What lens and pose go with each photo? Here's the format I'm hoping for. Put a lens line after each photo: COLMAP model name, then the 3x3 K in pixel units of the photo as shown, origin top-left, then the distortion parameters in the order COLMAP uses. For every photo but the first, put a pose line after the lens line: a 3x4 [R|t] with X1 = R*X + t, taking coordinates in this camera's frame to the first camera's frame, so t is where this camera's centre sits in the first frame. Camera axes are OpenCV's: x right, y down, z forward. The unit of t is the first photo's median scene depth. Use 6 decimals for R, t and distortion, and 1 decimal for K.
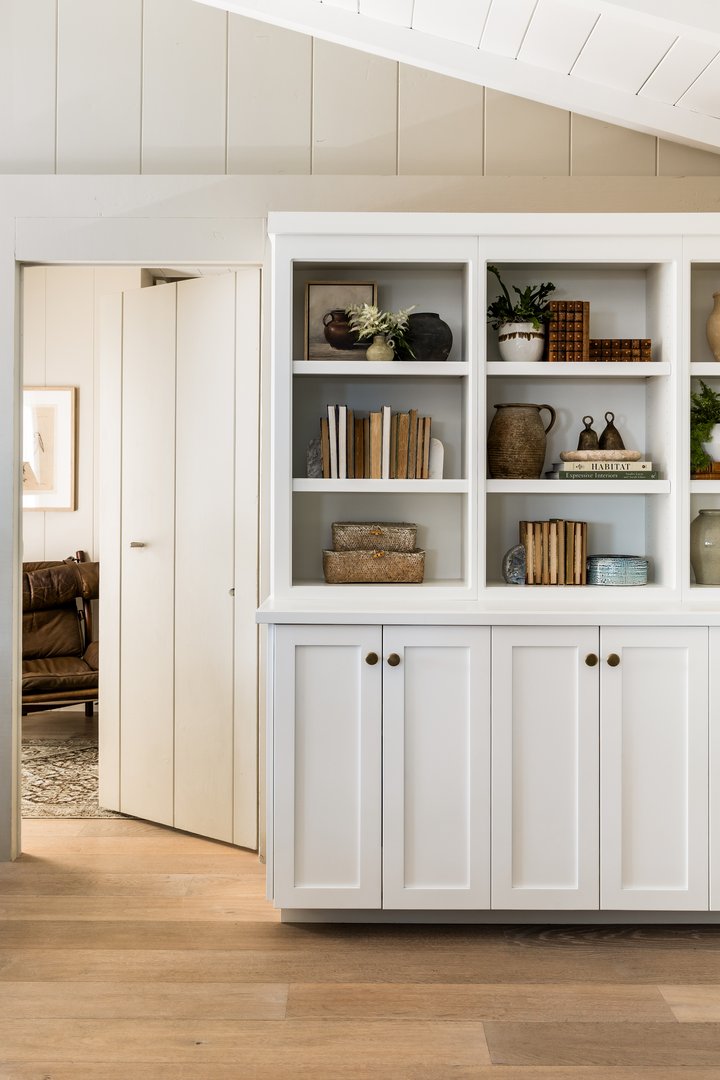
lens RADIAL K [[2077.6, 0, 359.5], [0, 2077.6, 523.6], [0, 0, 1]] dist [0.000349, 0.180429]
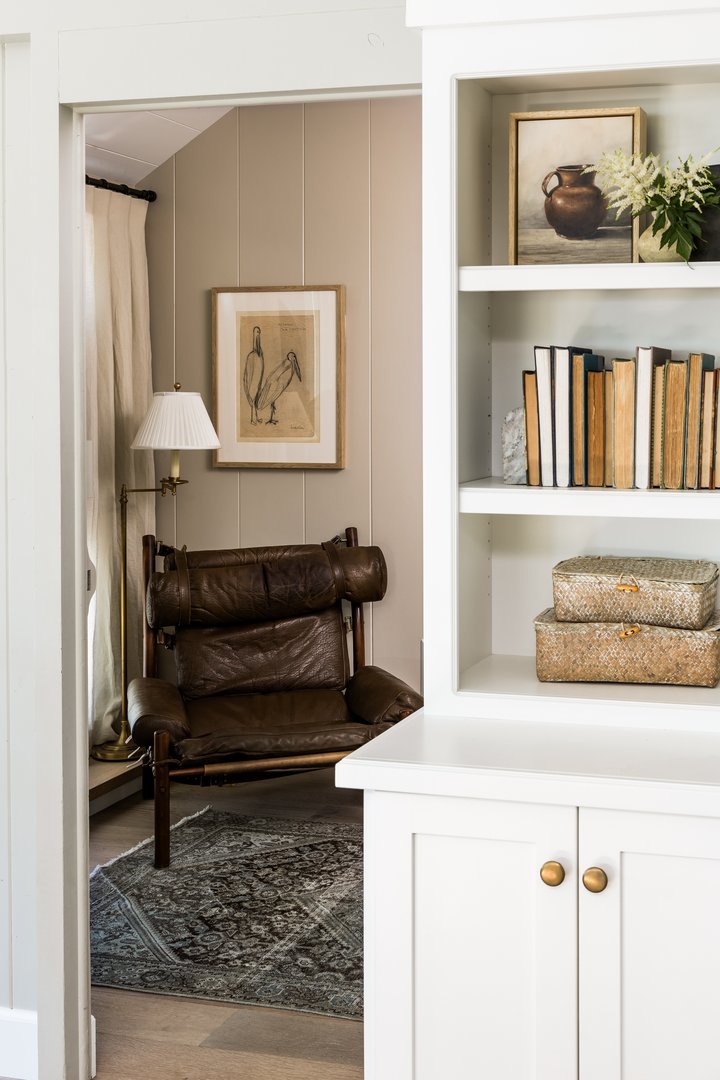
lens RADIAL K [[2077.6, 0, 359.5], [0, 2077.6, 523.6], [0, 0, 1]] dist [0.000349, 0.180429]
pose [[0.949397, 0.008934, -0.313951, 0.109524], [0.015205, 0.997116, 0.074357, -0.052707], [0.313710, -0.075368, 0.946523, 0.482924]]
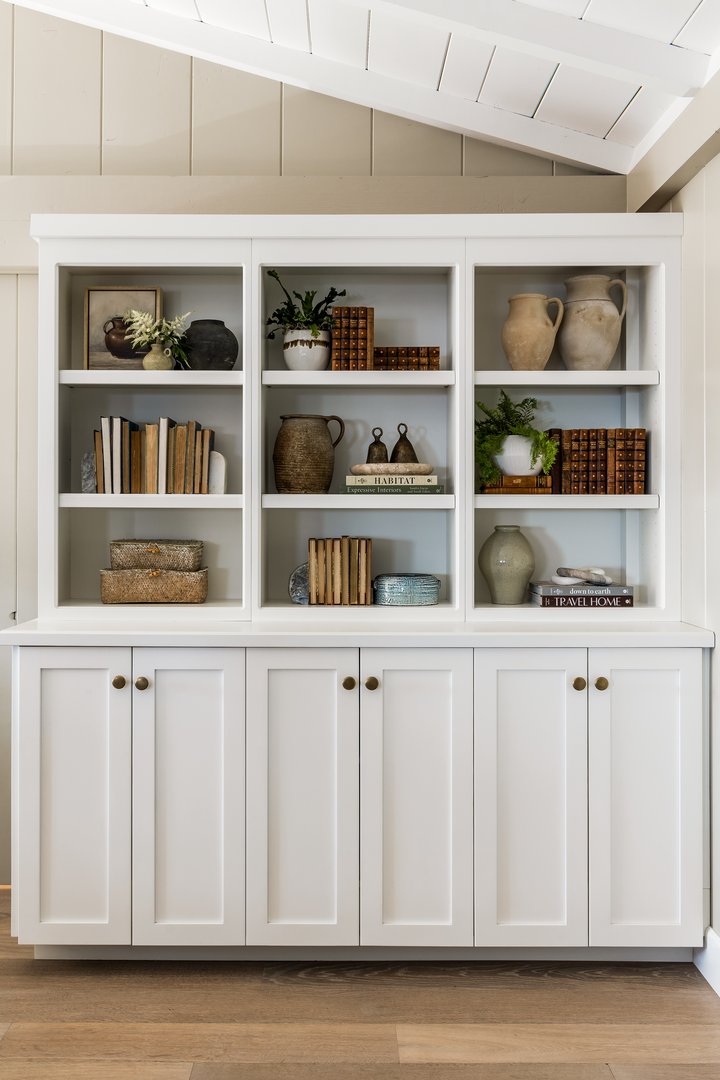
lens RADIAL K [[2188.1, 0, 448.3], [0, 2188.1, 538.3], [0, 0, 1]] dist [-0.008801, -0.109932]
pose [[0.999990, -0.001718, -0.004193, 0.148266], [0.001713, 0.999998, -0.001280, 0.000351], [0.004195, 0.001273, 0.999990, -0.002500]]
